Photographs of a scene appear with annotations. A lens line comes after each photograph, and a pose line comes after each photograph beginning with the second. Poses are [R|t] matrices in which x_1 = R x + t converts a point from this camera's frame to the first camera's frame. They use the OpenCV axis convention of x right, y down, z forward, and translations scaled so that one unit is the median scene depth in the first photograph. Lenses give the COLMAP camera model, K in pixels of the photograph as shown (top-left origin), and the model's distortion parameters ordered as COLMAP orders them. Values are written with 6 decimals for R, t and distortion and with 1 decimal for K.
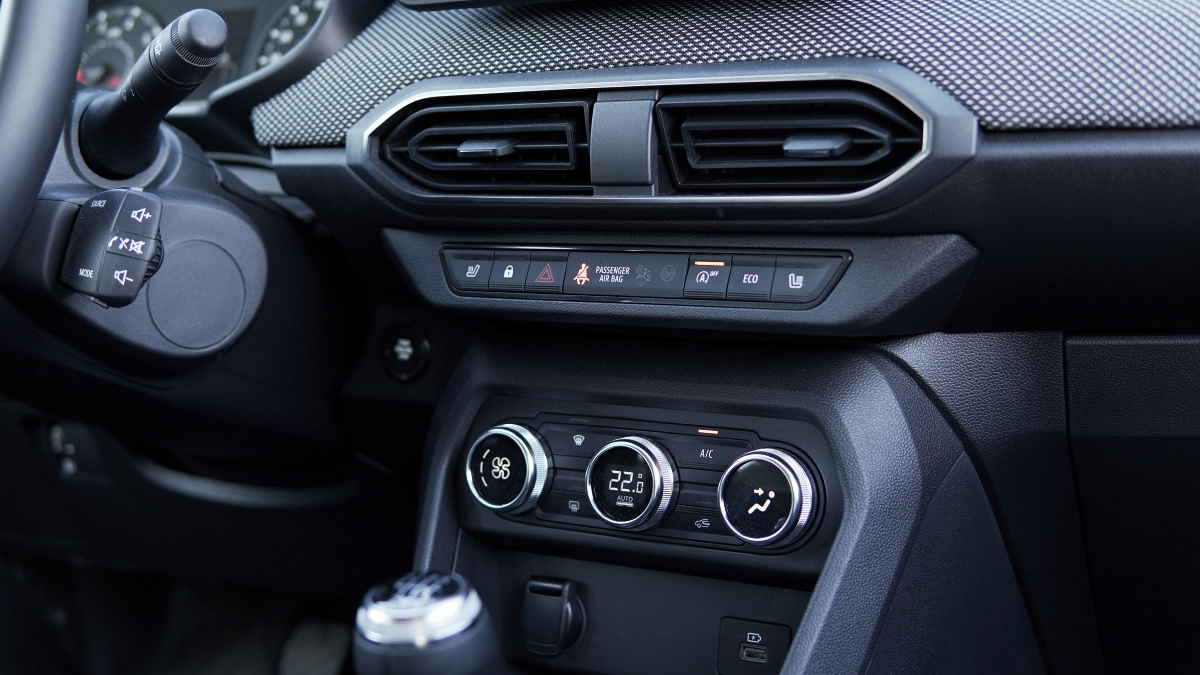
lens RADIAL K [[1688.8, 0, 601.6], [0, 1688.8, 338.9], [0, 0, 1]] dist [-0.159350, 0.000000]
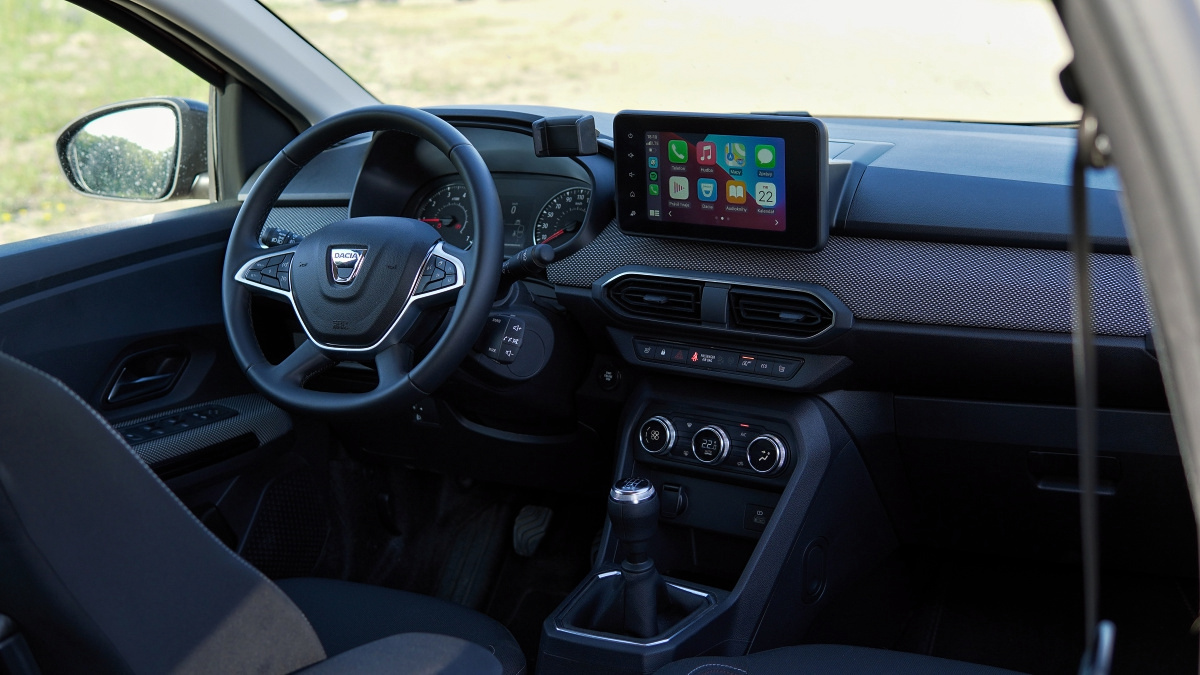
lens RADIAL K [[1688.8, 0, 599.7], [0, 1688.8, 337.0], [0, 0, 1]] dist [-0.159350, 0.000000]
pose [[0.997900, 0.047989, -0.043510, -0.044300], [-0.046115, 0.998006, 0.043093, -0.166265], [0.045491, -0.040997, 0.998123, -1.410964]]
